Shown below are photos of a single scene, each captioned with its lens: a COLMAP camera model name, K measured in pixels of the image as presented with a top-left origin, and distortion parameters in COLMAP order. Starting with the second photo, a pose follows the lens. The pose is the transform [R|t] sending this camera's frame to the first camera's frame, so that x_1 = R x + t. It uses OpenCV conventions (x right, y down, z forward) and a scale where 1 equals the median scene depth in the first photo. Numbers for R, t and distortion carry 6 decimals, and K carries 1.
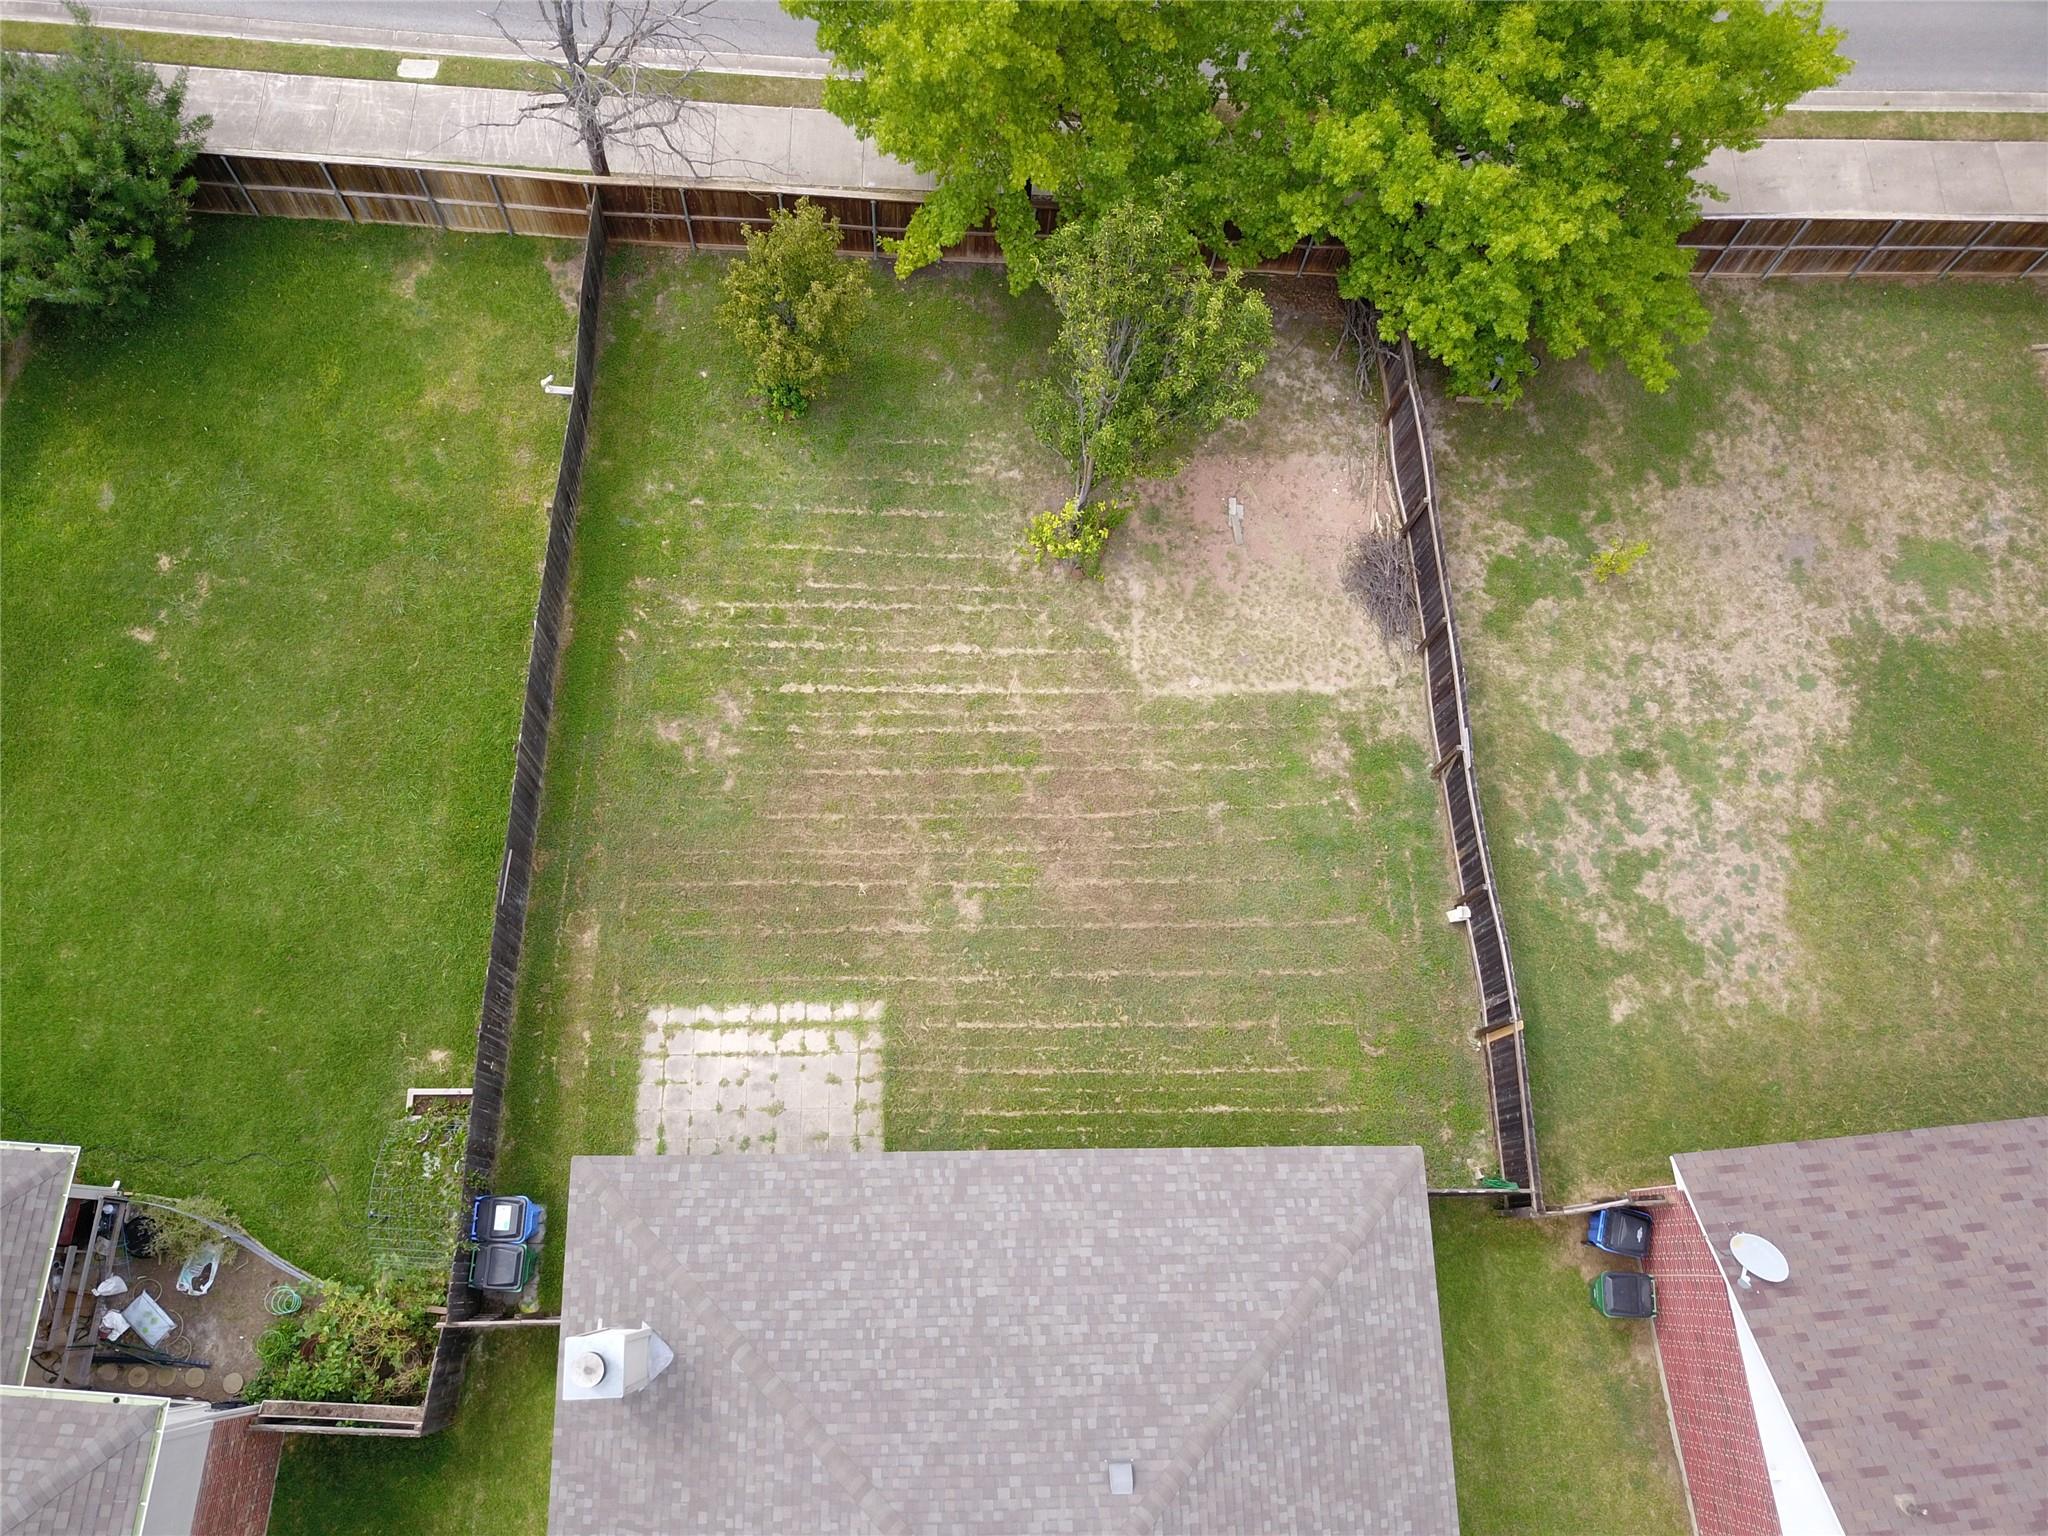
lens RADIAL K [[1618.7, 0, 1024.0], [0, 1618.7, 768.0], [0, 0, 1]] dist [0.002716, 0.007630]
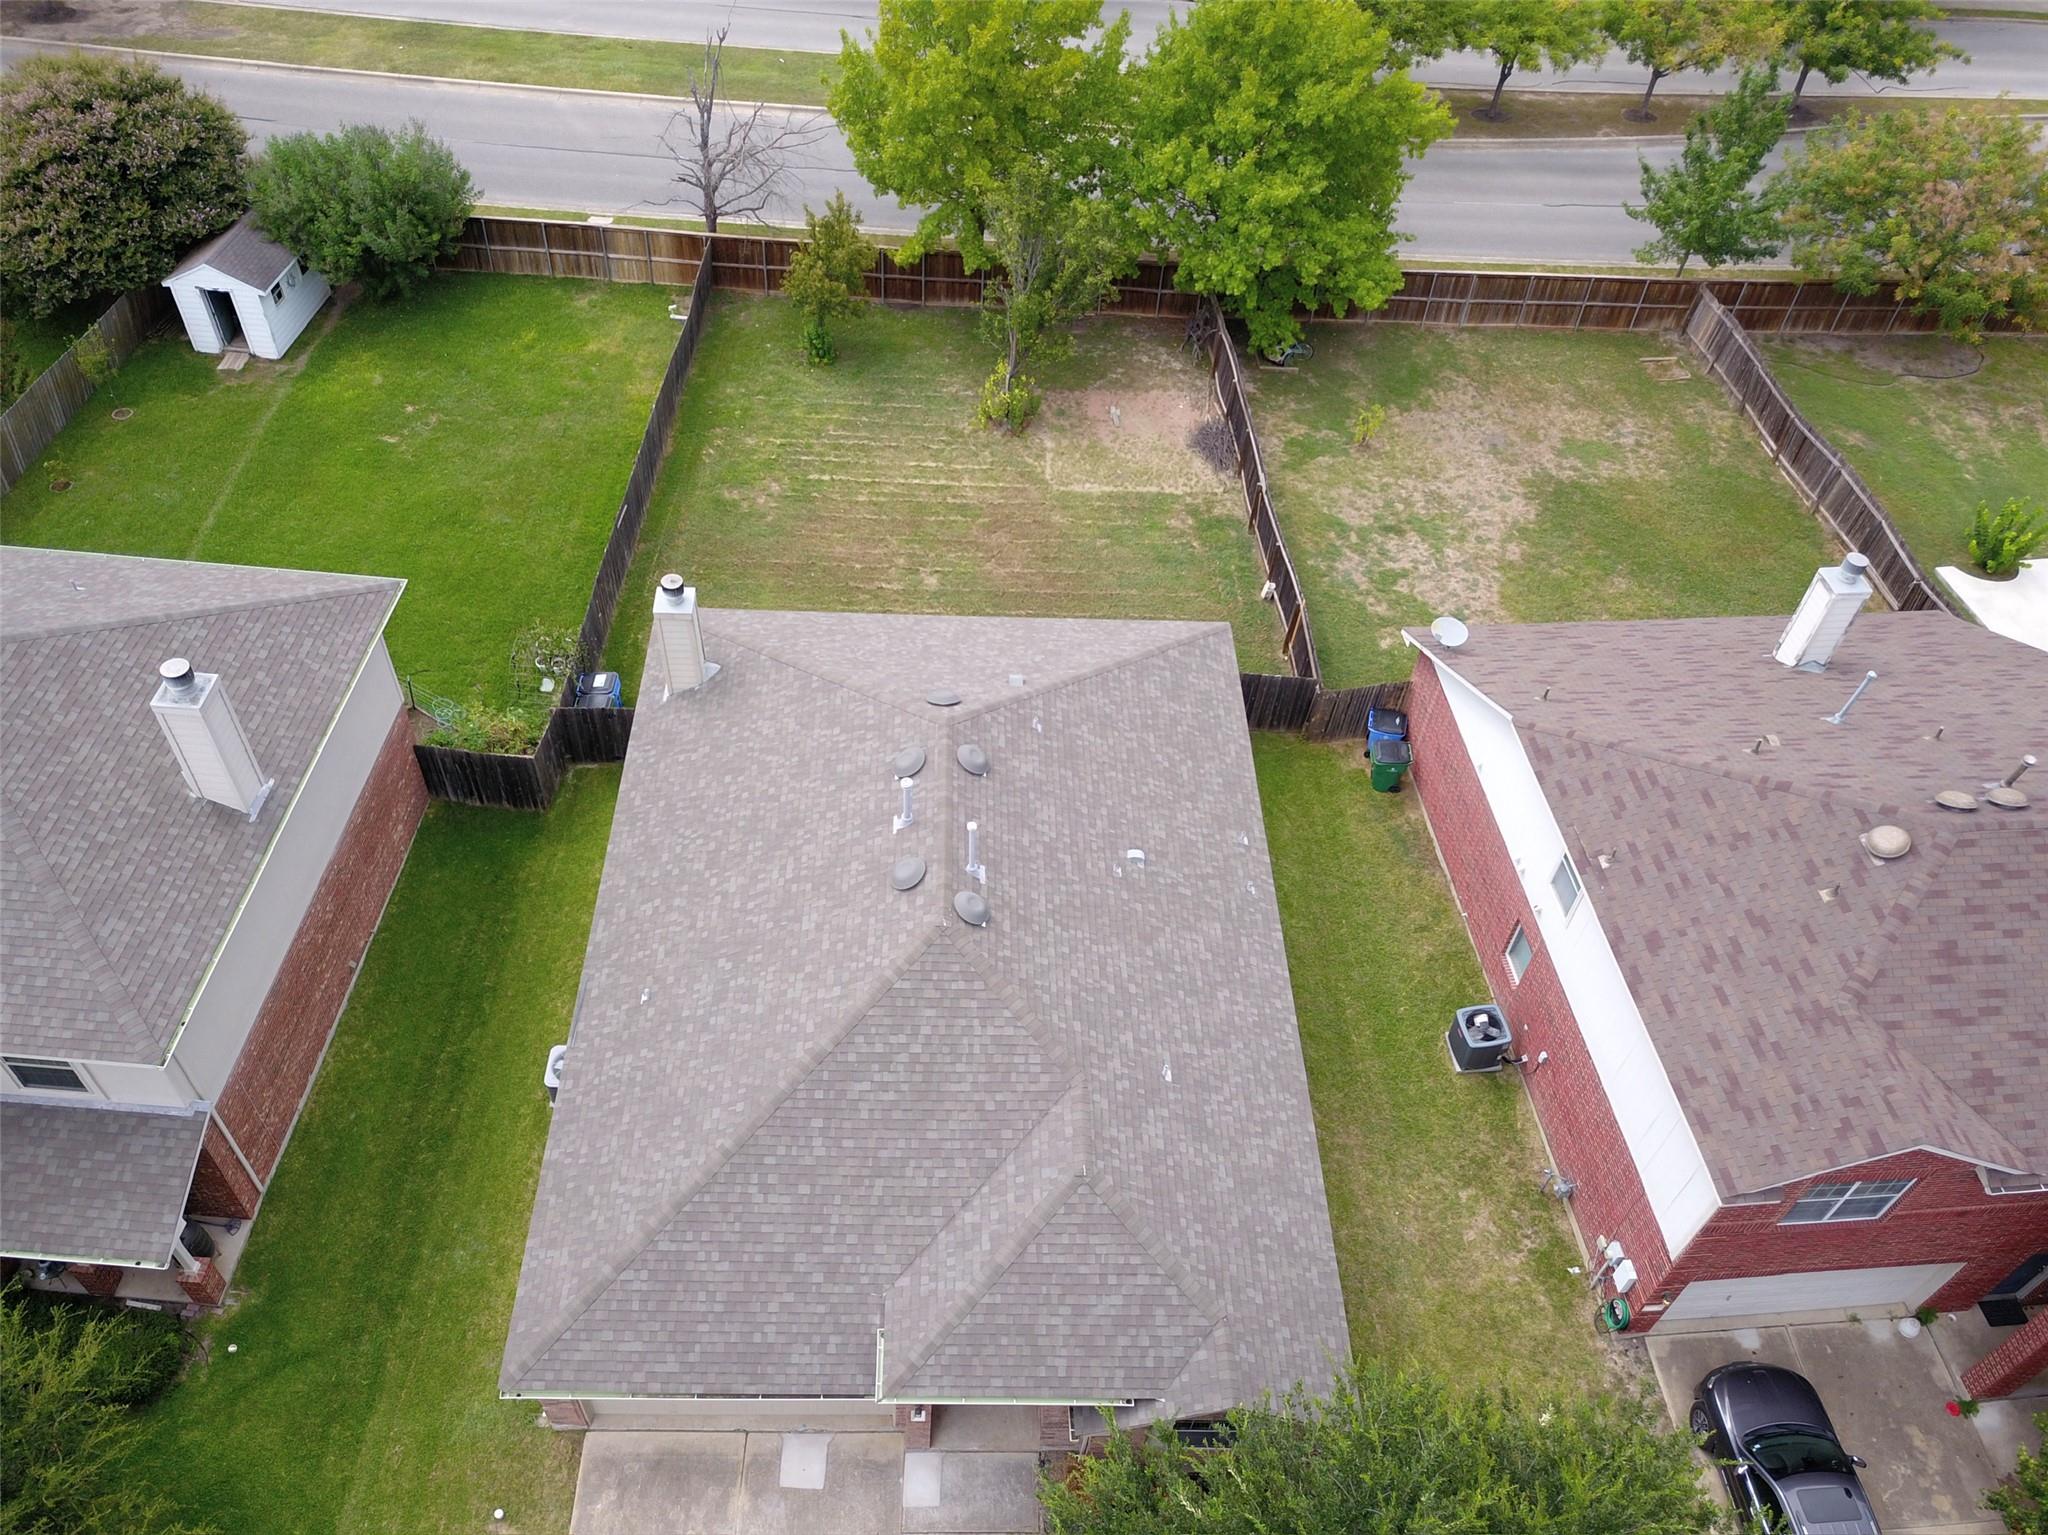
lens RADIAL K [[1618.7, 0, 1024.0], [0, 1618.7, 767.5], [0, 0, 1]] dist [0.002716, 0.007630]
pose [[0.999999, -0.000778, 0.000804, 0.045914], [0.001049, 0.900825, -0.434181, 0.819590], [-0.000386, 0.434182, 0.900825, -0.222654]]
